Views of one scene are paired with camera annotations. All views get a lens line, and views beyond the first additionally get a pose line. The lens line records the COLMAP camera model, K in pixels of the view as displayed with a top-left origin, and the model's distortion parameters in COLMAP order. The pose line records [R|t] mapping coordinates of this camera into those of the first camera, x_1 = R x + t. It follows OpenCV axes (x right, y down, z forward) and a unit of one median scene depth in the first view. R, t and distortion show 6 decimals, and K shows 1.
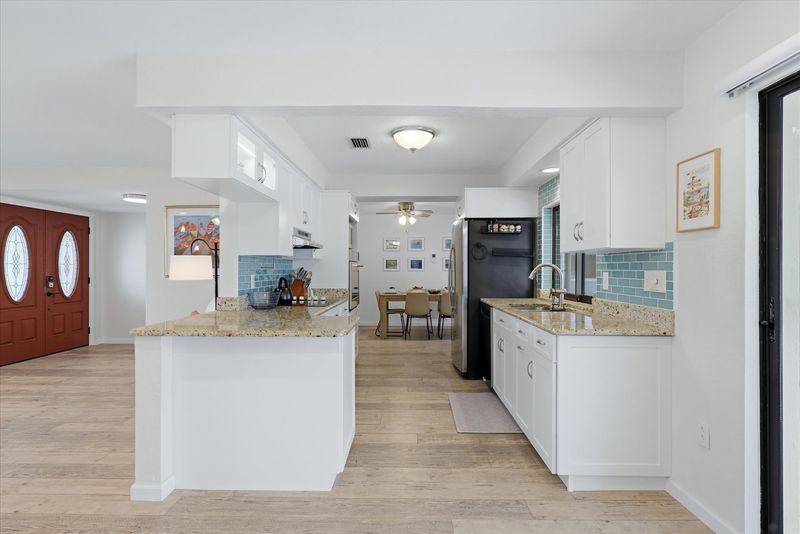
lens RADIAL K [[425.9, 0, 400.0], [0, 425.9, 267.0], [0, 0, 1]] dist [0.000340, 0.000456]
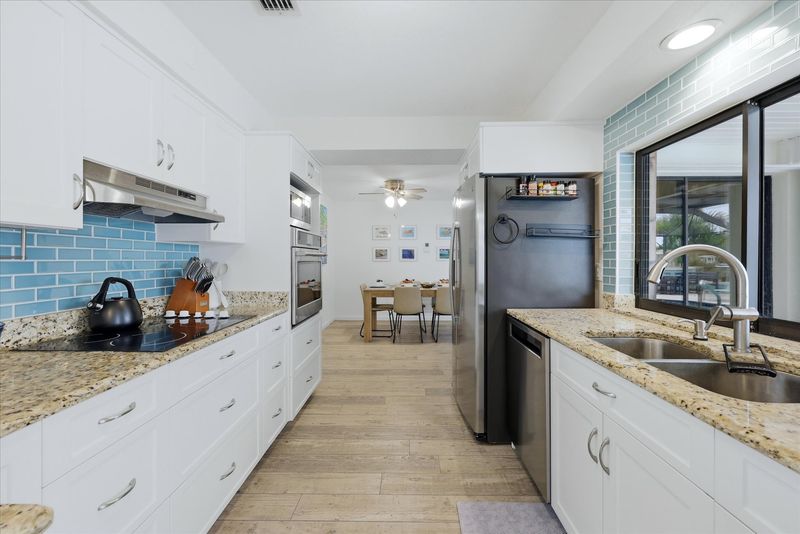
lens RADIAL K [[322.4, 0, 400.0], [0, 322.4, 267.0], [0, 0, 1]] dist [-0.000958, -0.000002]
pose [[0.999991, -0.002953, -0.003087, 0.032429], [0.003041, 0.999580, 0.028829, 0.001941], [0.003001, -0.028838, 0.999580, 0.429157]]
